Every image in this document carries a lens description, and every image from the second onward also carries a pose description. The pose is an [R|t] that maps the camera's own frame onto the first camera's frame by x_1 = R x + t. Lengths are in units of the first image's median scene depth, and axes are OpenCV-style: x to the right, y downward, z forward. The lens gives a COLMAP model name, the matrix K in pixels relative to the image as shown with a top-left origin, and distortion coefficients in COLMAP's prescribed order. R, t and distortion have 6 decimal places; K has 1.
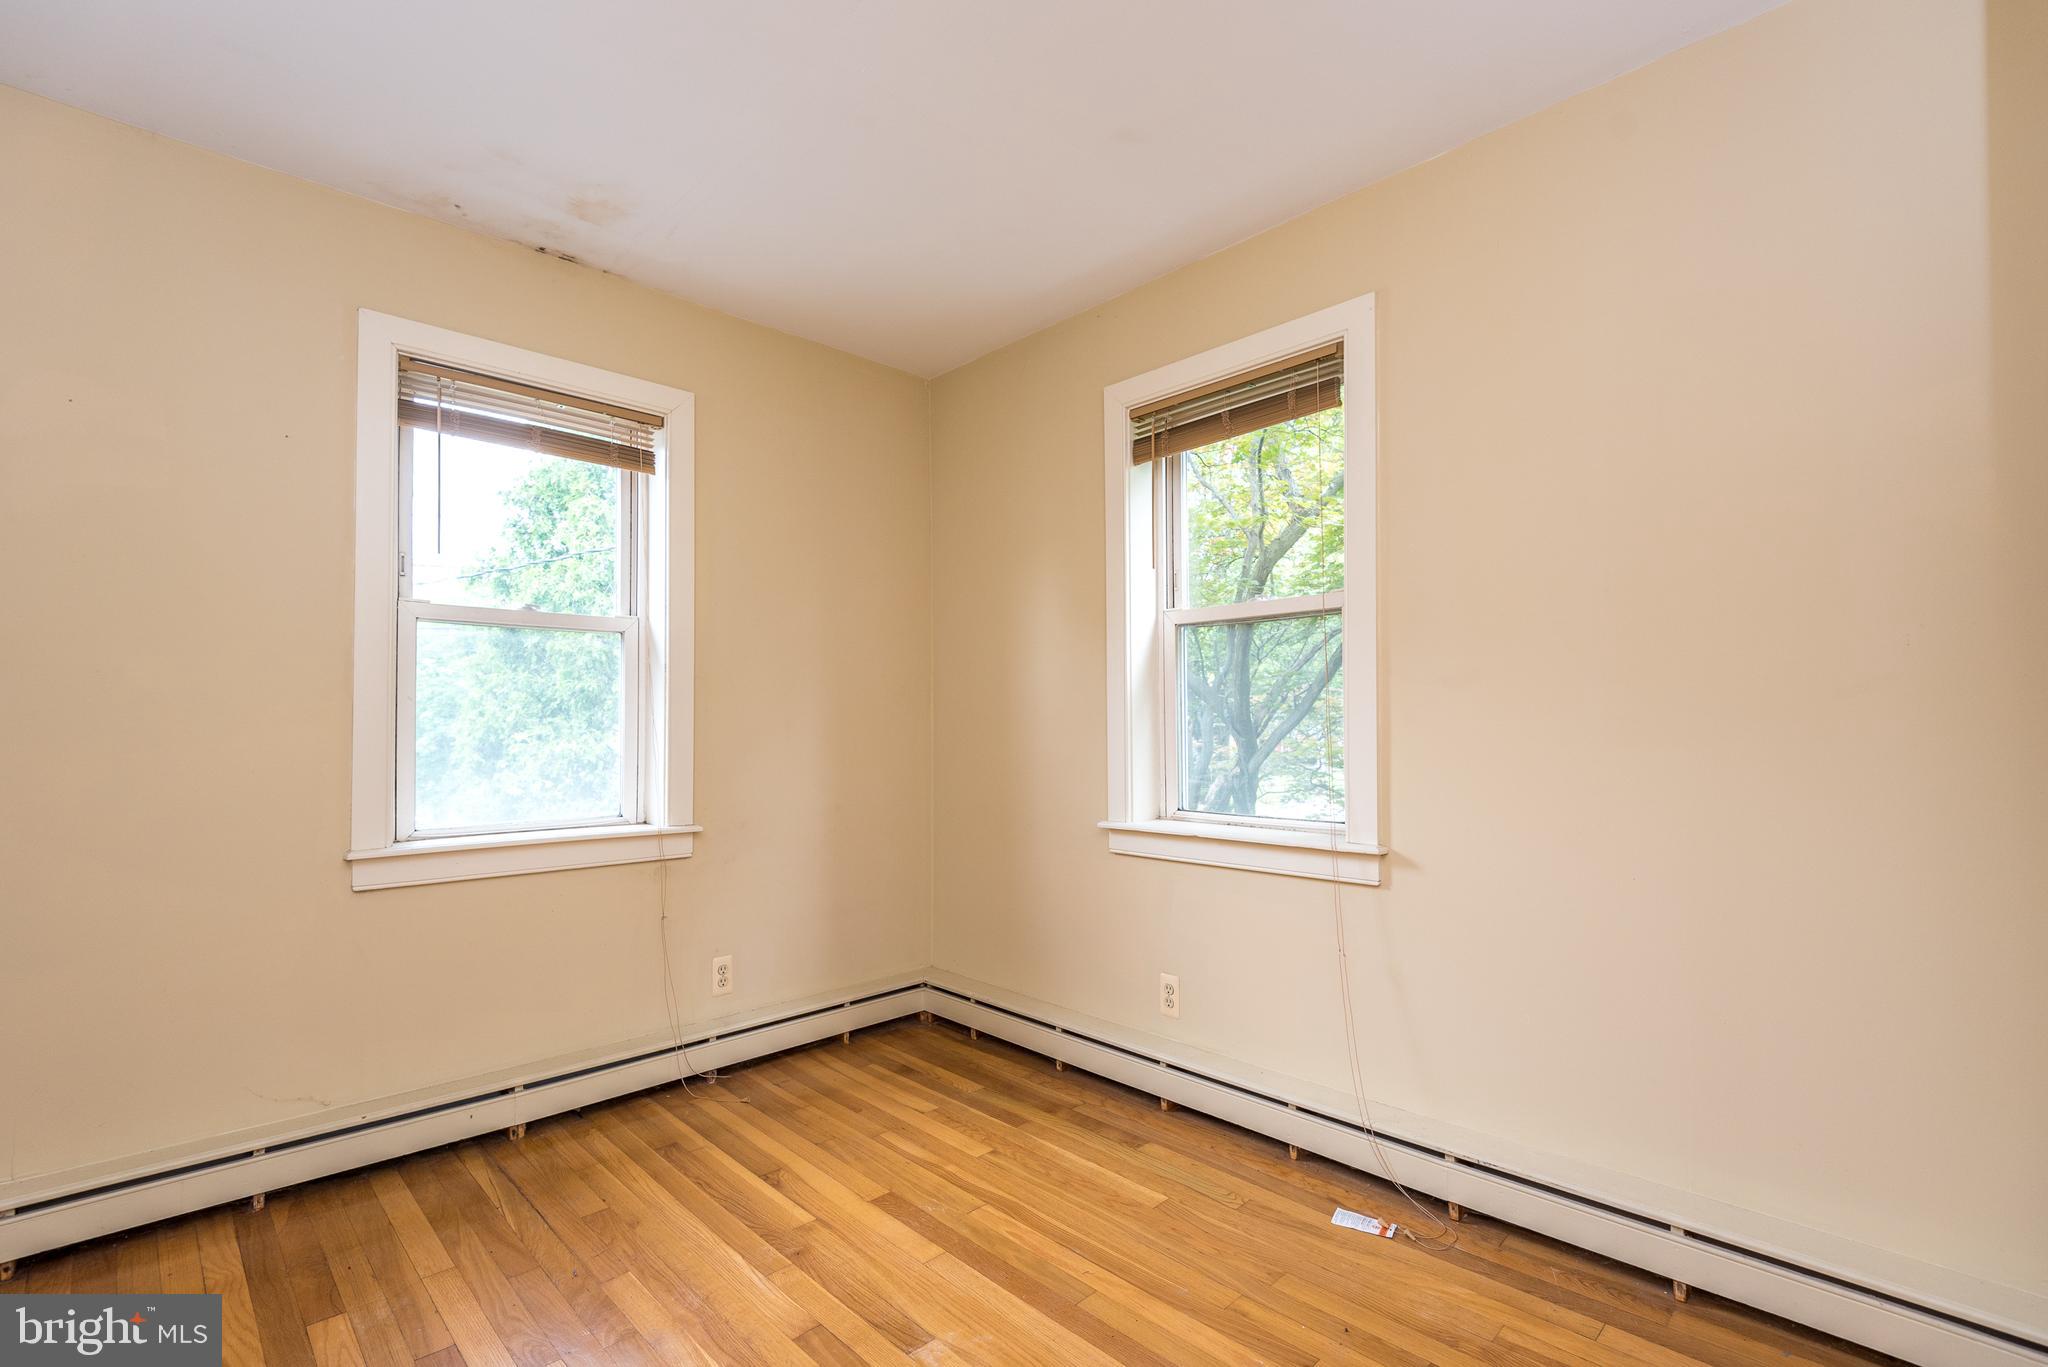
lens RADIAL K [[949.4, 0, 1014.8], [0, 949.4, 691.1], [0, 0, 1]] dist [0.013863, -0.005341]
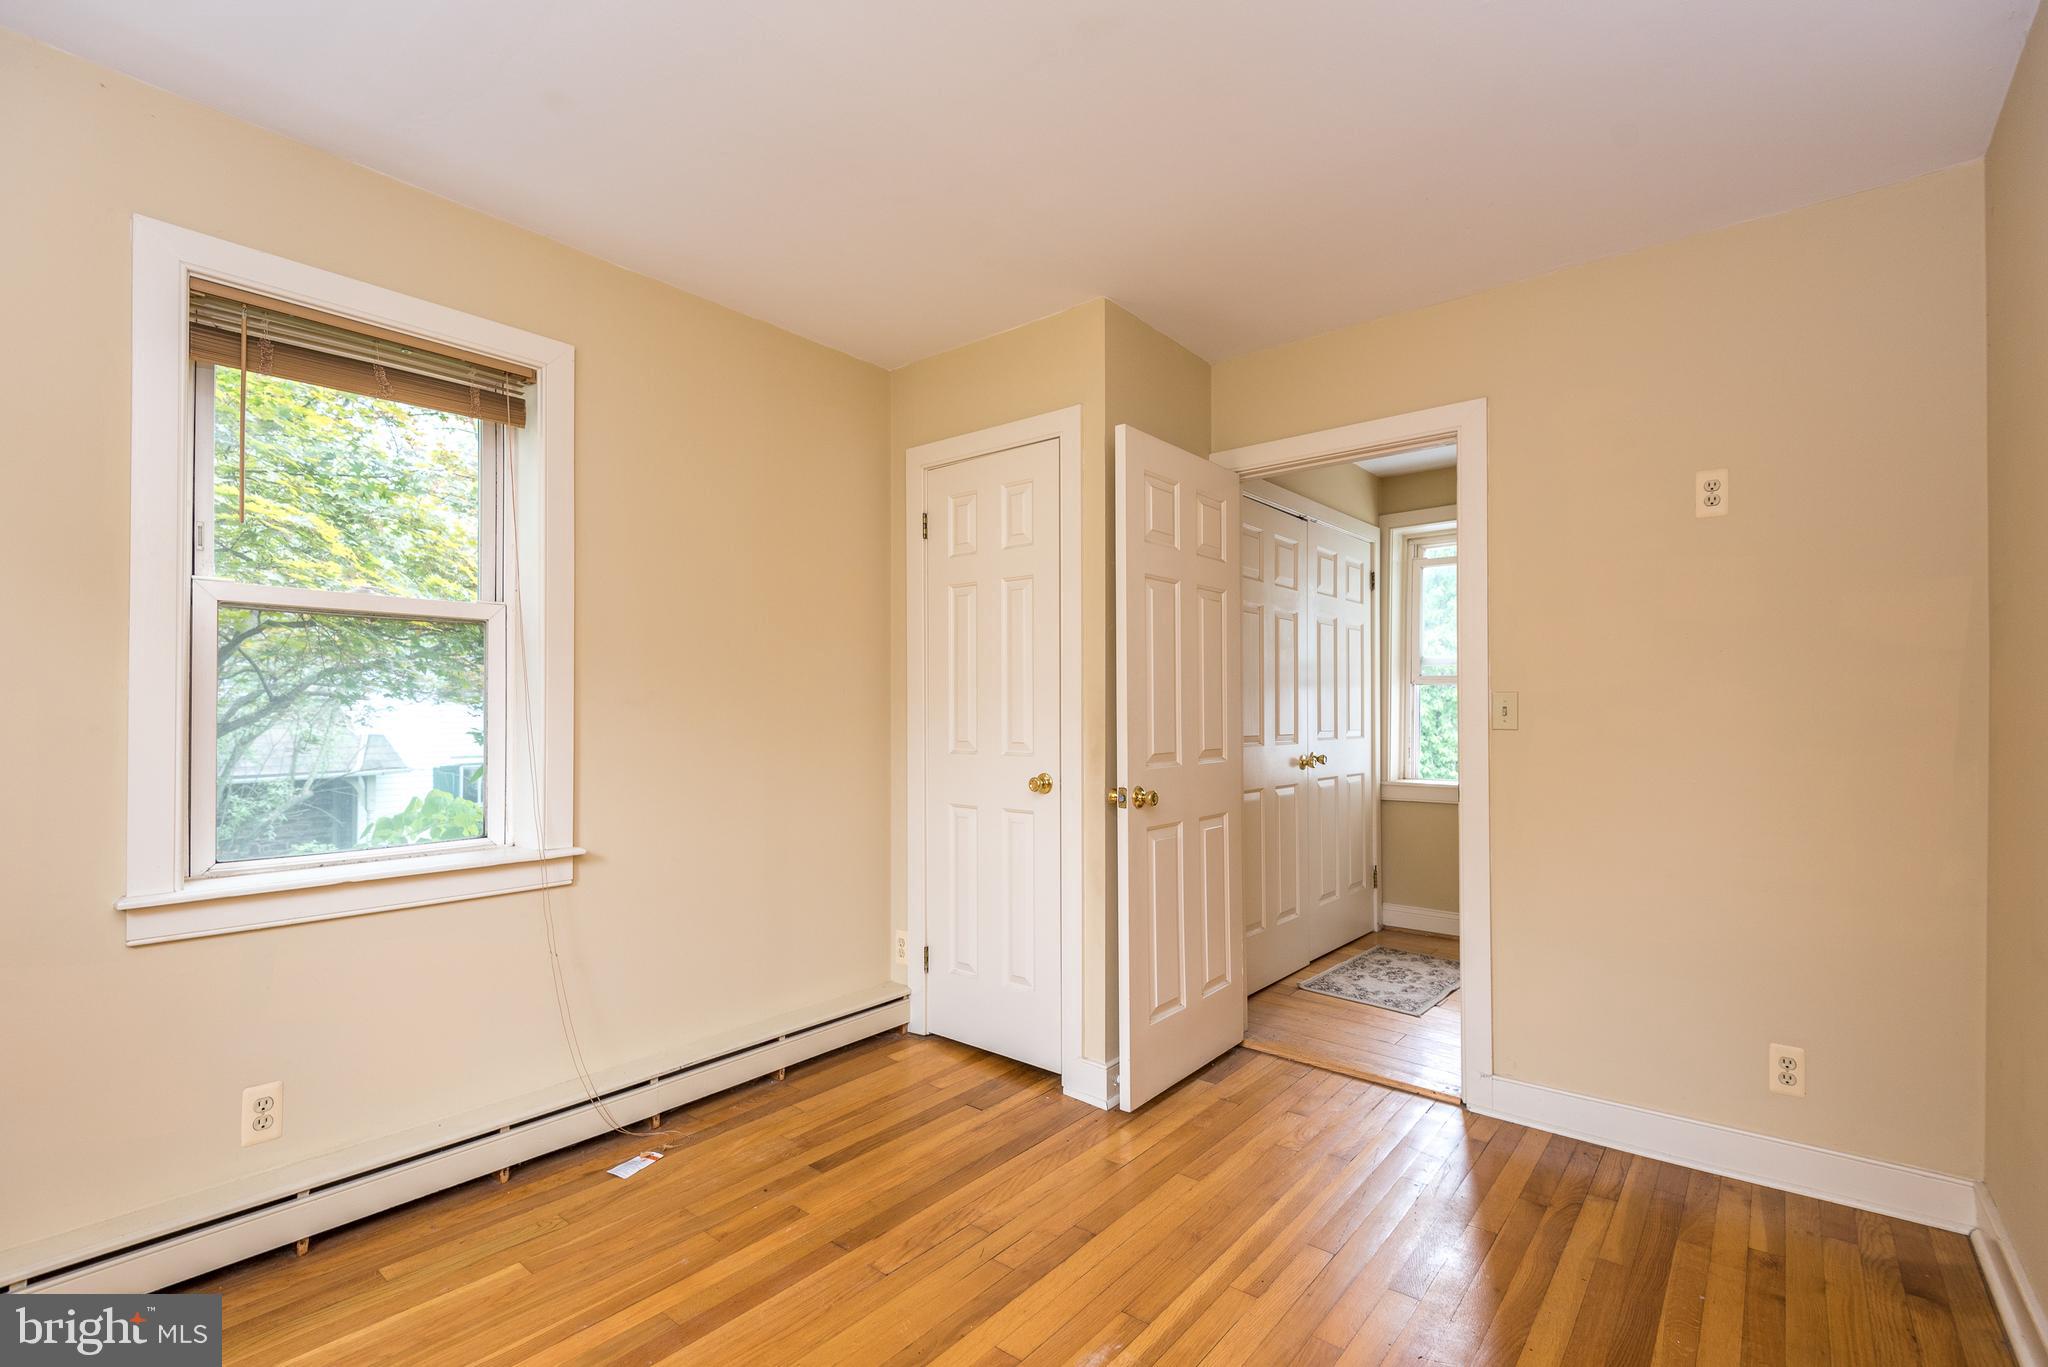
lens RADIAL K [[949.4, 0, 1018.8], [0, 949.4, 691.8], [0, 0, 1]] dist [0.013863, -0.005341]
pose [[-0.131749, 0.032836, 0.990739, -0.833971], [-0.029506, 0.998878, -0.037030, 0.007348], [-0.990844, -0.034111, -0.130633, 0.673105]]
